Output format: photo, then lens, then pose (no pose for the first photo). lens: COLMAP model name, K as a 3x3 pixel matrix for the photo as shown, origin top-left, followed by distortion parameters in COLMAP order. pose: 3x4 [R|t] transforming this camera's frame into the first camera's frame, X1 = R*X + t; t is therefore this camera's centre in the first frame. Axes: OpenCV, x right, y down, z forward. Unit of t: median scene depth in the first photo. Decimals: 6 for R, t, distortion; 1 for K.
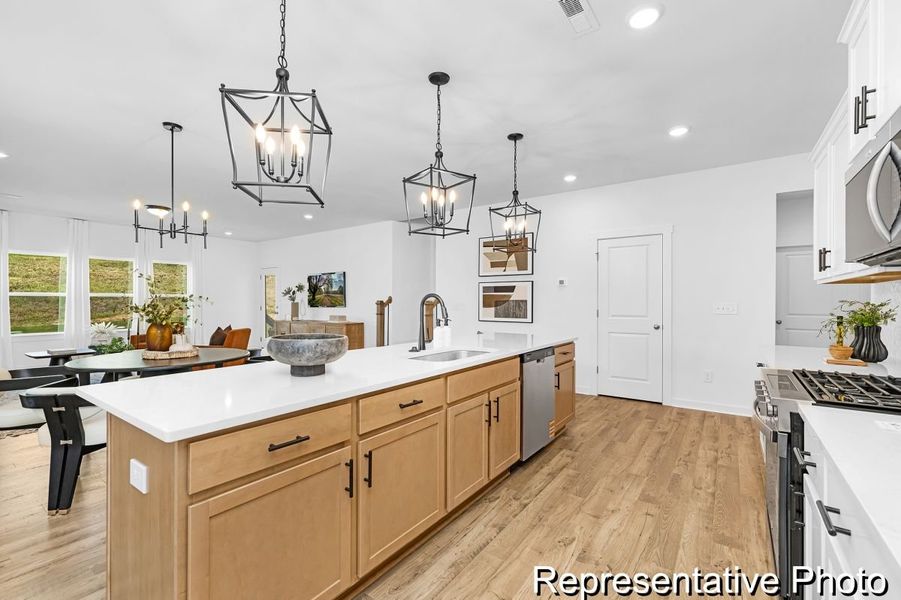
lens RADIAL K [[386.7, 0, 437.5], [0, 386.7, 291.6], [0, 0, 1]] dist [0.004692, 0.000375]
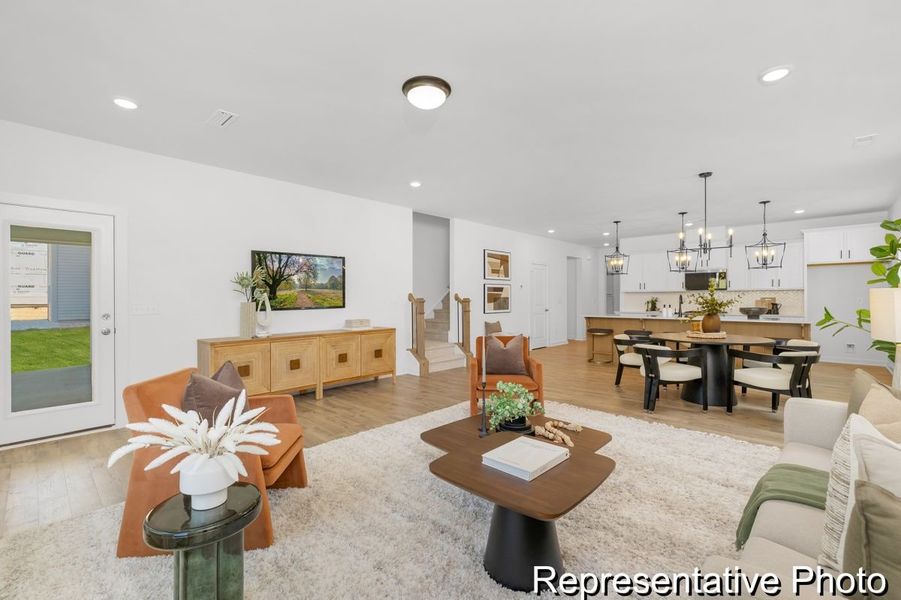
lens RADIAL K [[386.7, 0, 464.9], [0, 386.7, 305.0], [0, 0, 1]] dist [0.004692, 0.000375]
pose [[0.114922, -0.011983, 0.993302, -1.212300], [-0.008486, 0.999879, 0.013044, 0.031905], [-0.993338, -0.009928, 0.114807, 0.929473]]
